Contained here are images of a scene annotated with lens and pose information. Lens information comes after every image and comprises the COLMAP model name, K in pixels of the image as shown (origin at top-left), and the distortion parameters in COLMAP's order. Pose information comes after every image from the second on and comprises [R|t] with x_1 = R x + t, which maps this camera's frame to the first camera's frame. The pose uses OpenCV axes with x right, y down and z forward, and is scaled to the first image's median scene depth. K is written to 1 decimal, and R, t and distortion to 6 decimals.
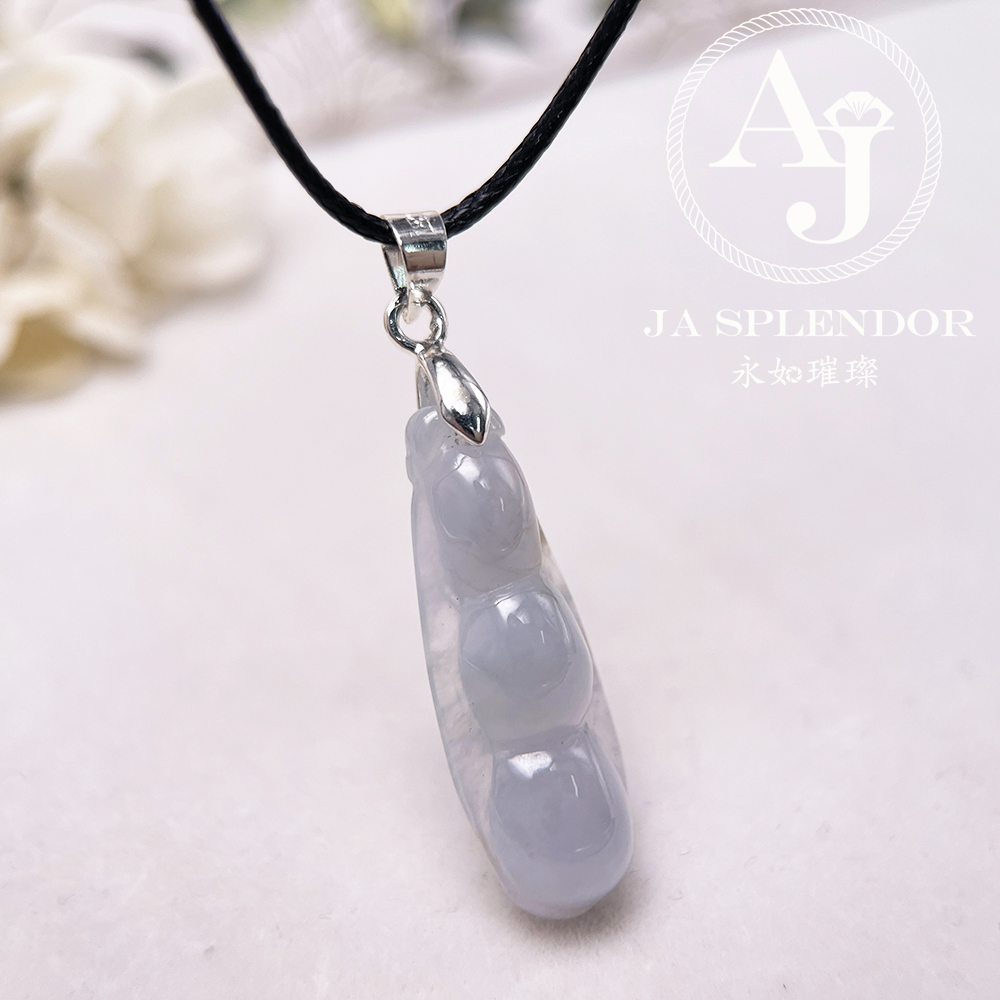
lens RADIAL K [[1436.0, 0, 500.0], [0, 1436.0, 500.0], [0, 0, 1]] dist [0.014864, -0.162618]
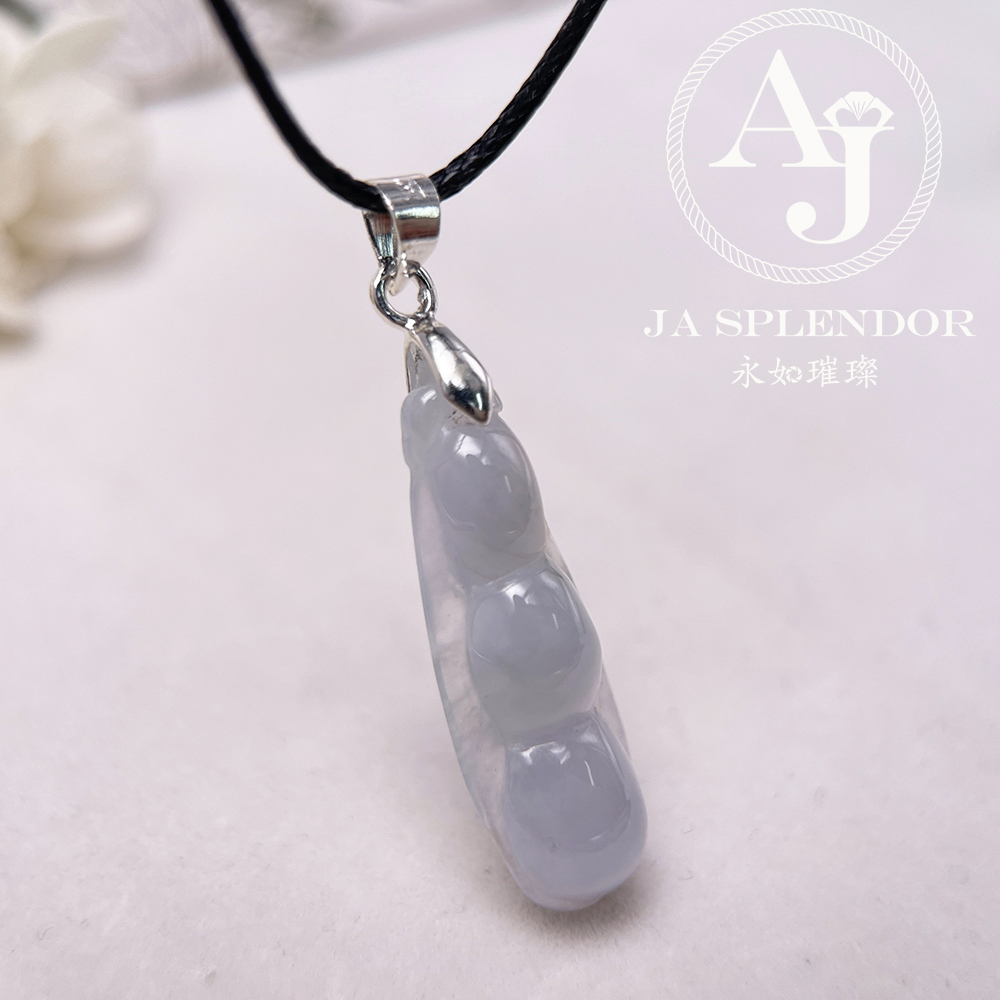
lens RADIAL K [[1436.0, 0, 500.0], [0, 1436.0, 500.0], [0, 0, 1]] dist [0.014864, -0.162618]
pose [[0.990306, -0.047975, 0.130355, -0.124917], [0.043057, 0.998260, 0.040292, -0.025483], [-0.132061, -0.034289, 0.990648, 0.062705]]
